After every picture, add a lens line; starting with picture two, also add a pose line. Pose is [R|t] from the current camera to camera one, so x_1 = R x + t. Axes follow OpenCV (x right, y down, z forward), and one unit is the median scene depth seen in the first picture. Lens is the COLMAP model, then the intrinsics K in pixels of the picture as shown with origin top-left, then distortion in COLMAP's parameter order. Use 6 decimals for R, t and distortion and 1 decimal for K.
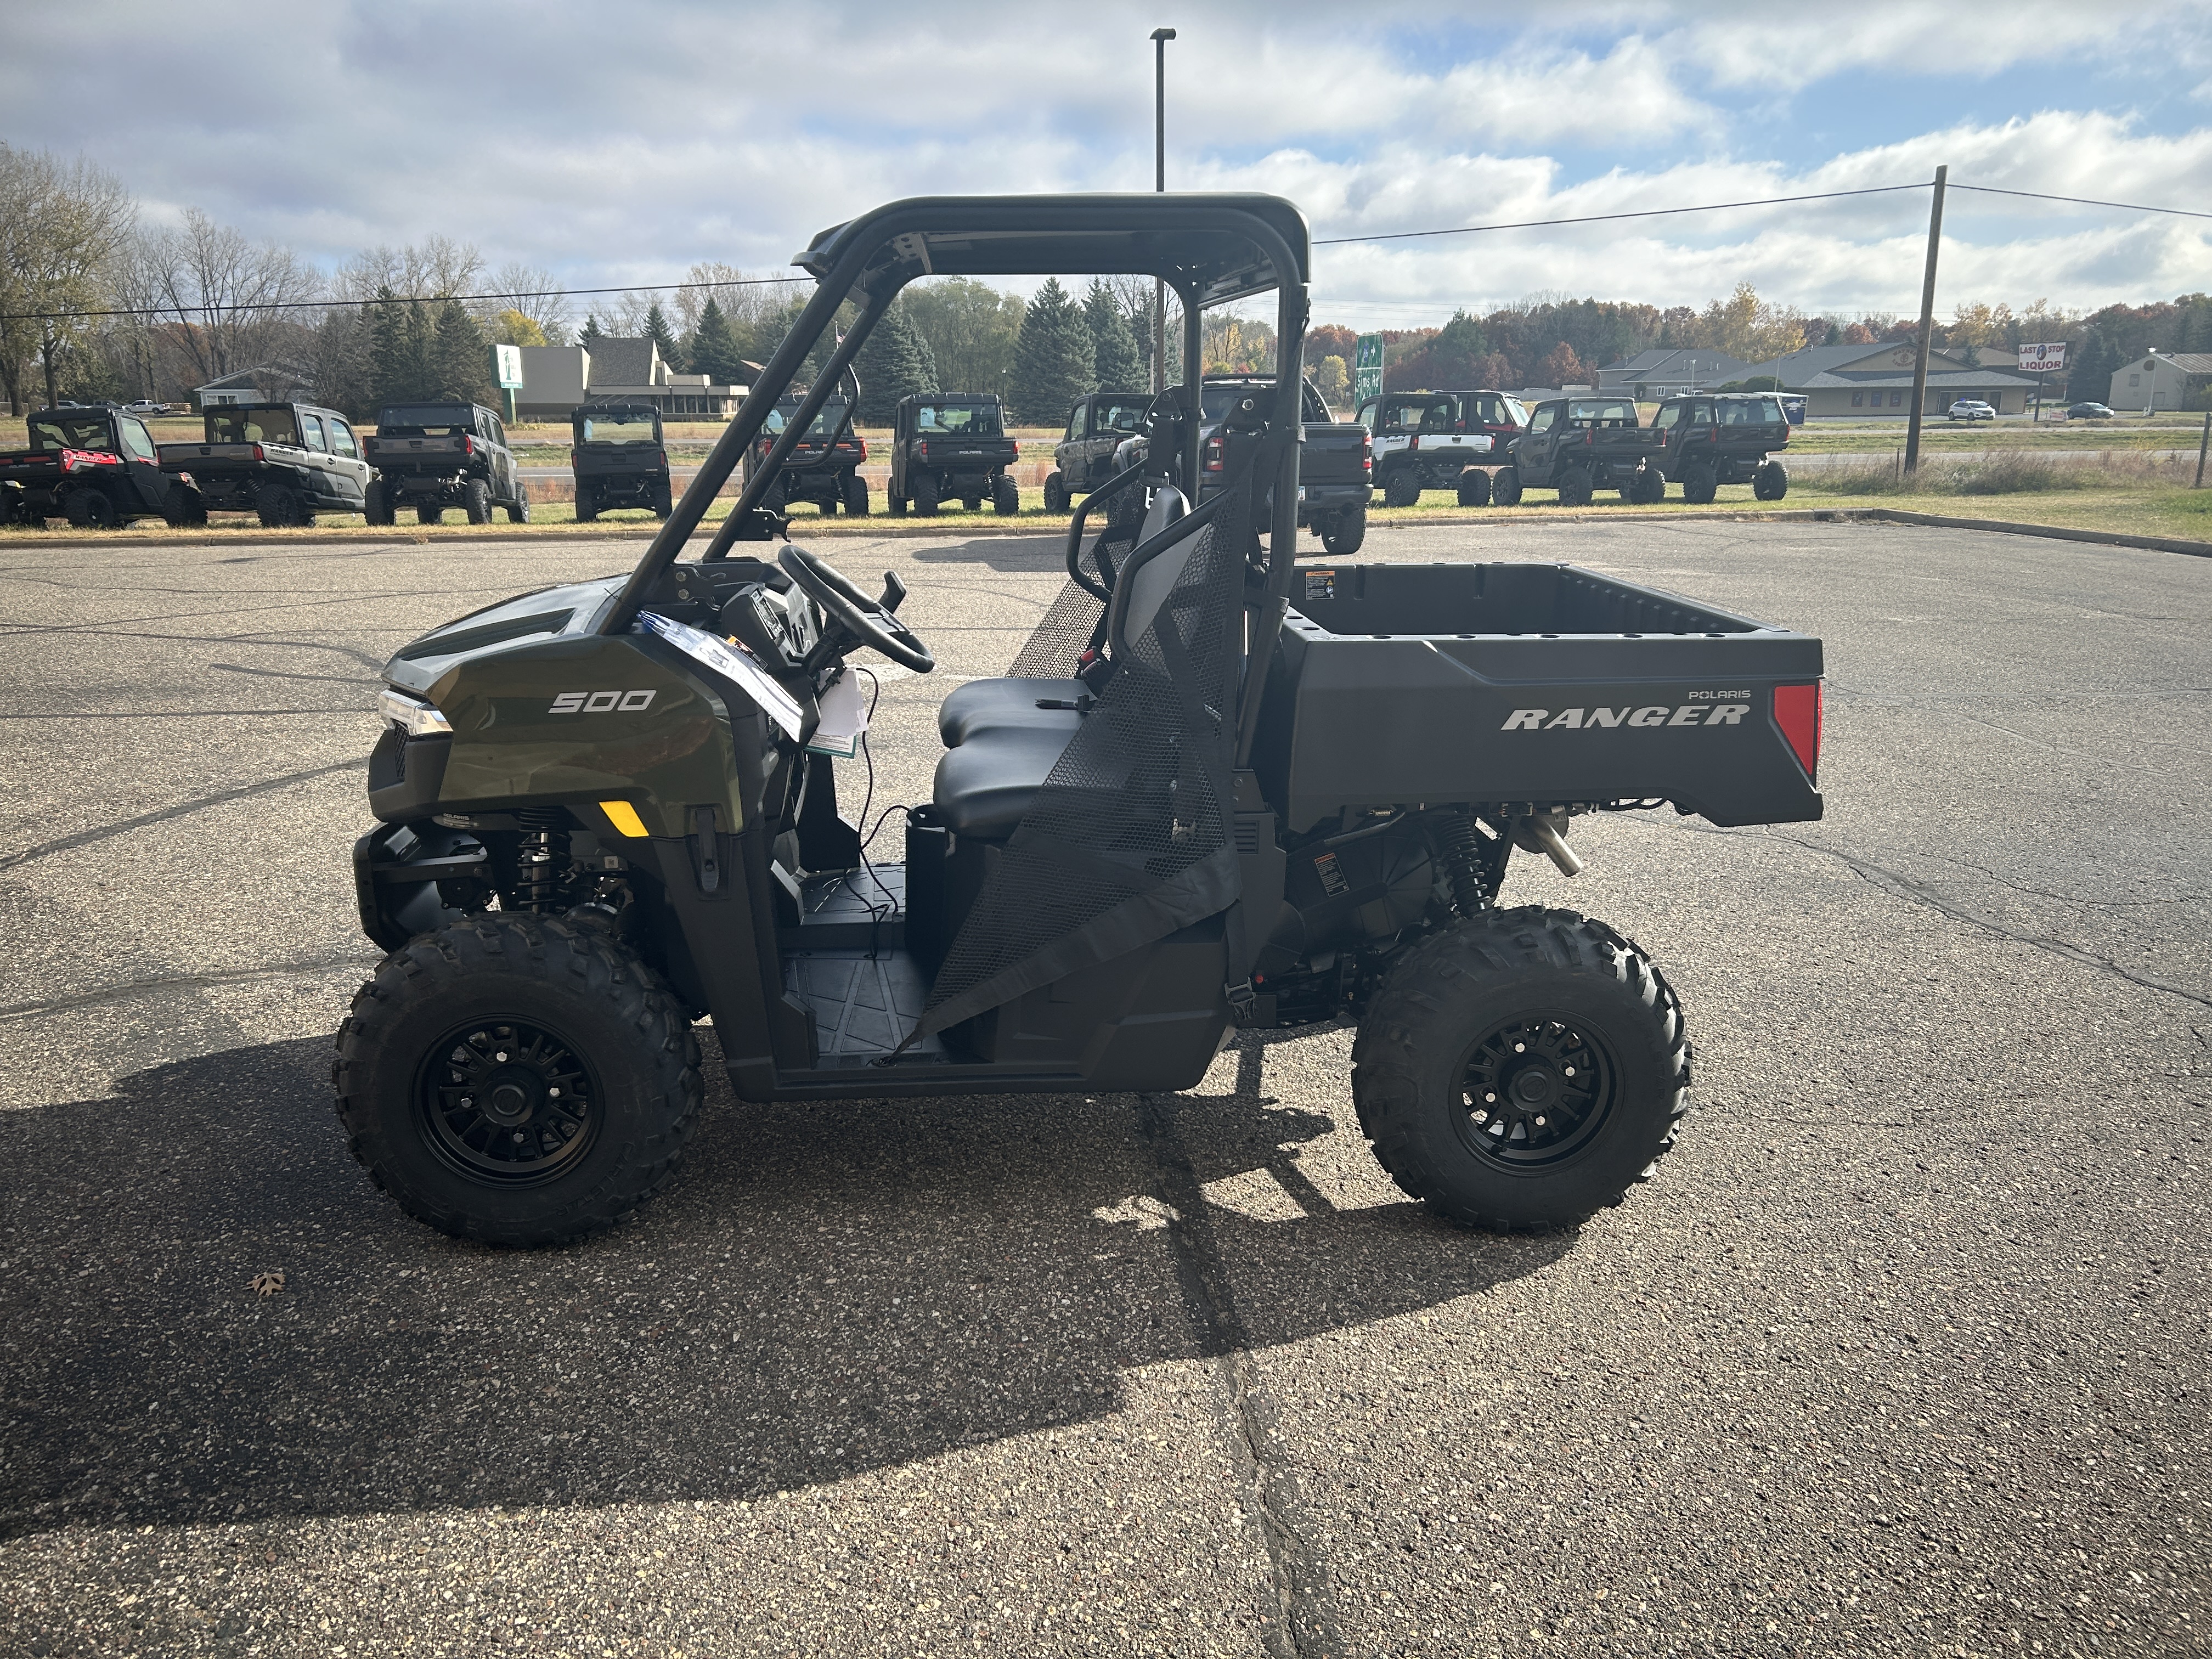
lens RADIAL K [[1656.6, 0, 1118.0], [0, 1656.6, 832.9], [0, 0, 1]] dist [0.040506, -0.040201]
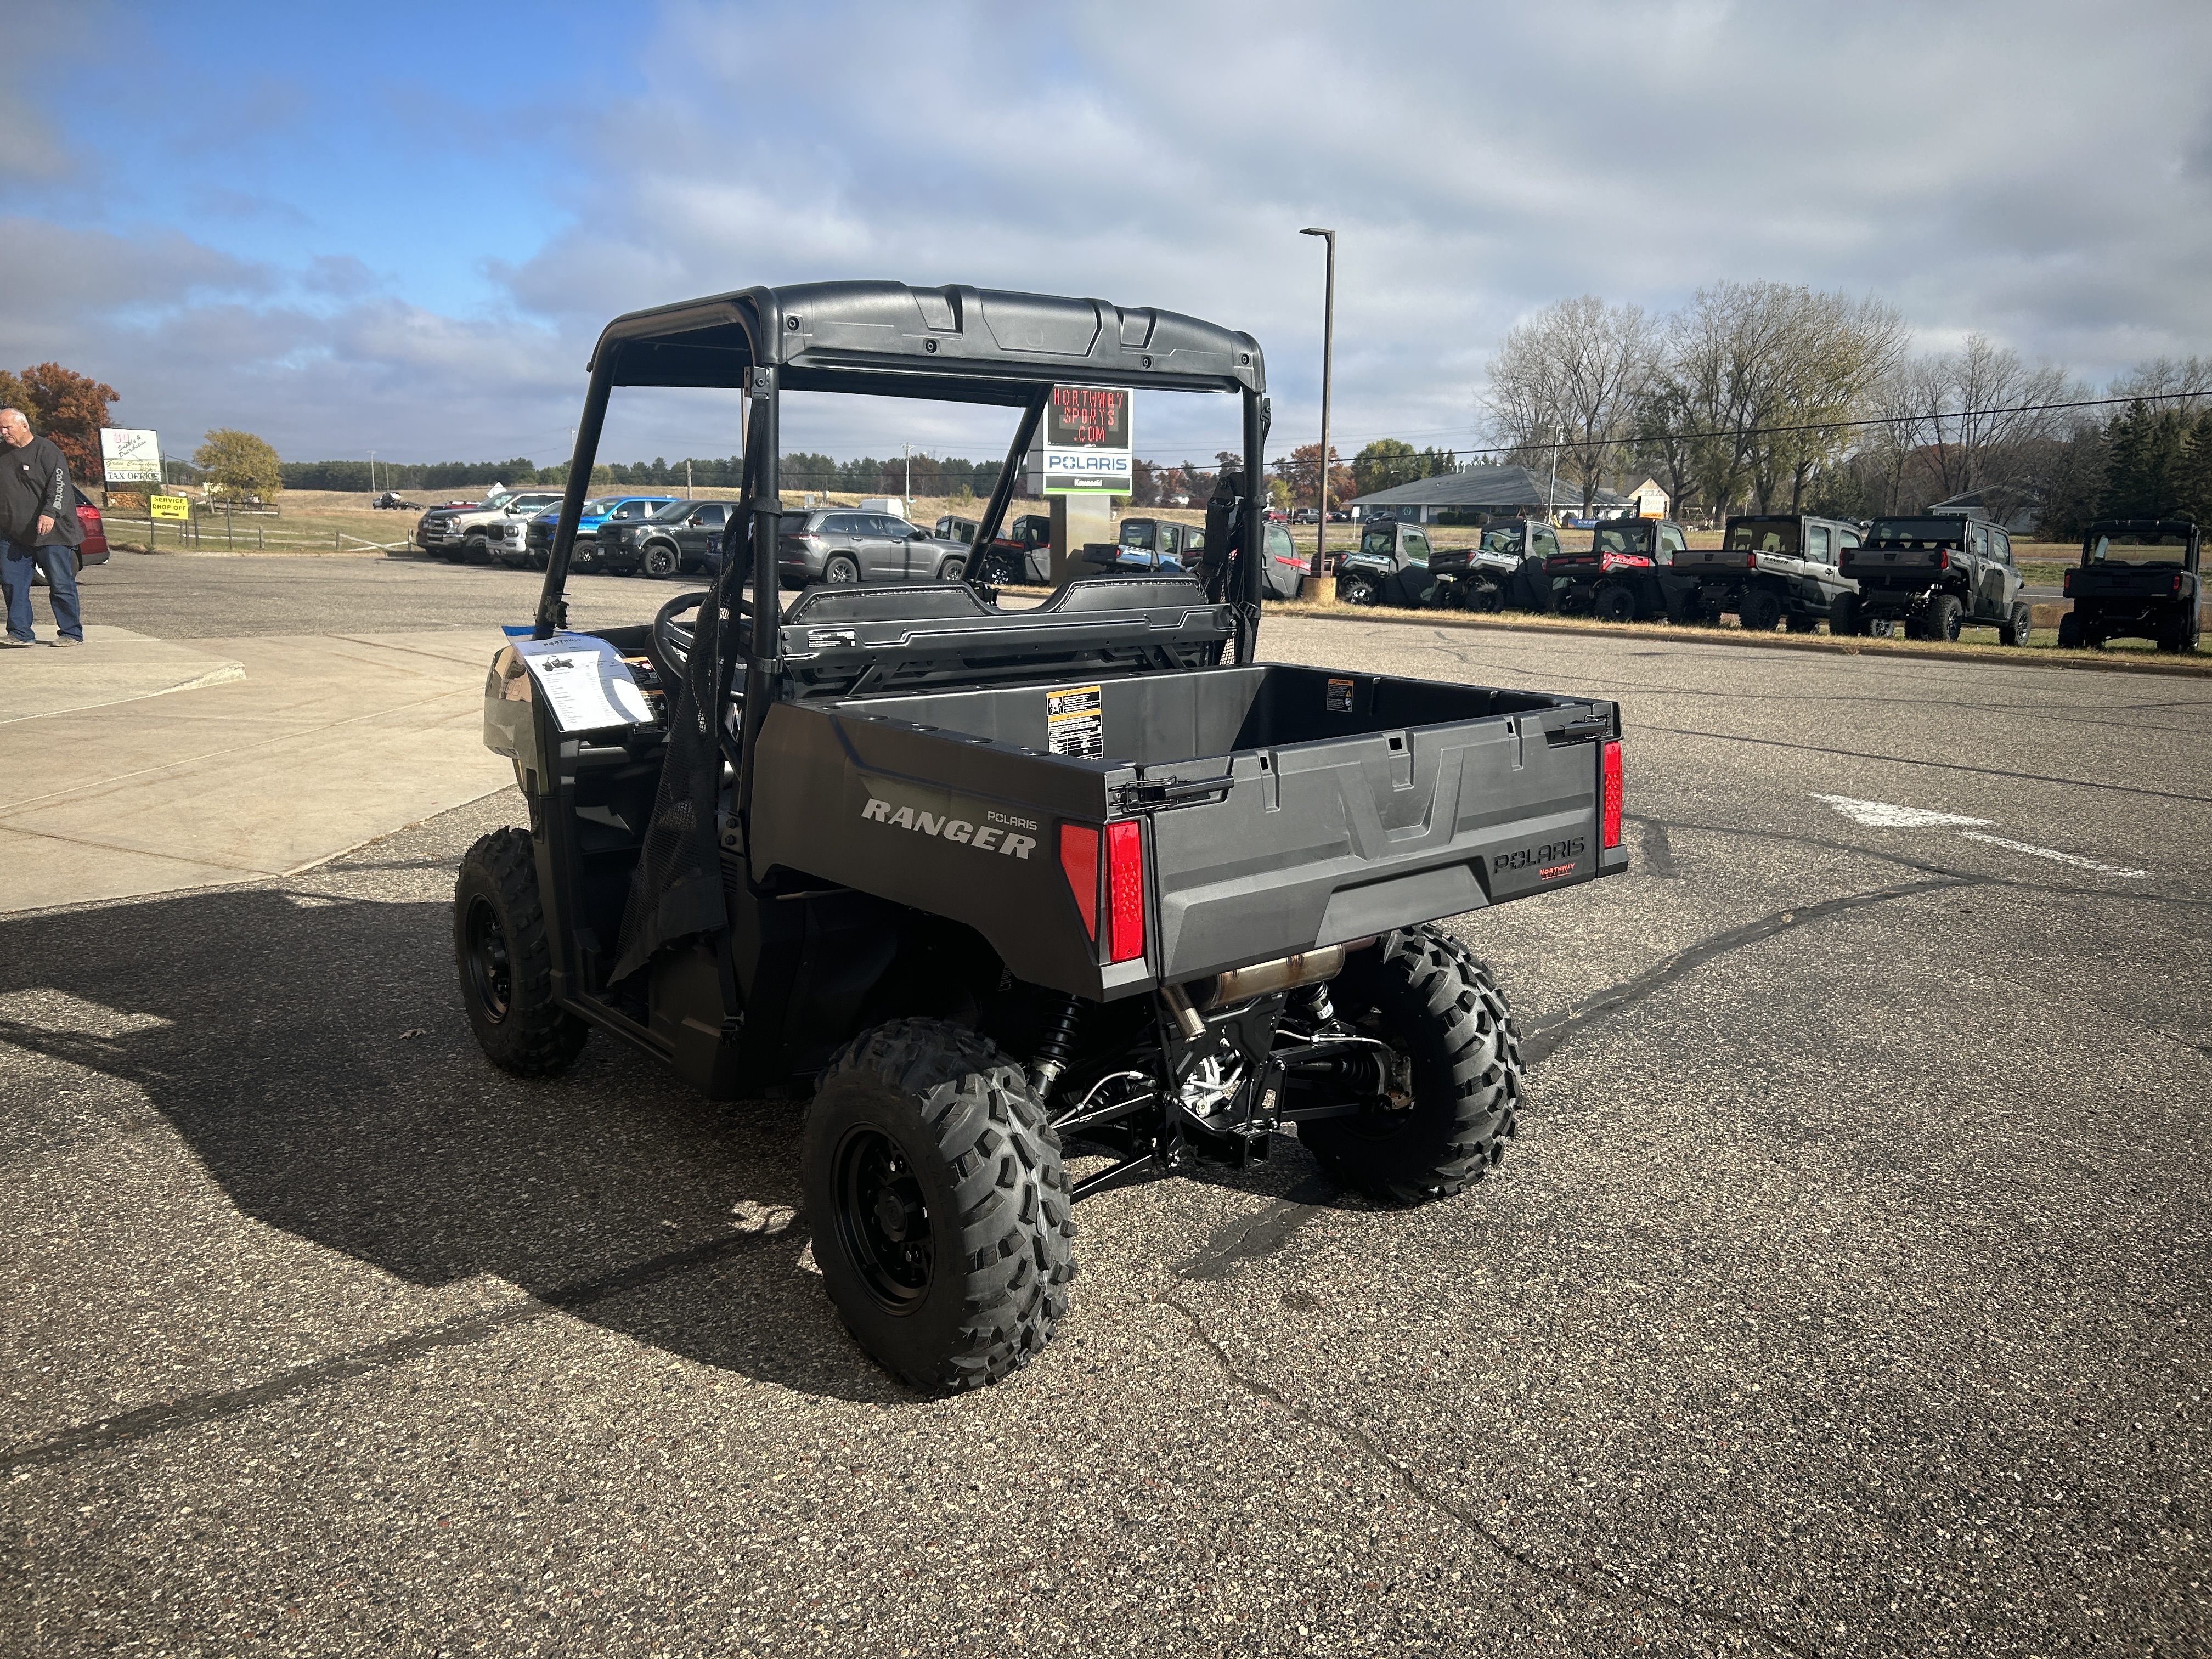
lens RADIAL K [[1656.6, 0, 1104.0], [0, 1656.6, 844.2], [0, 0, 1]] dist [0.040506, -0.040201]
pose [[0.580865, 0.173764, -0.795237, 0.115754], [-0.221257, 0.973871, 0.051184, -0.013596], [0.783353, 0.146221, 0.604134, 0.057643]]
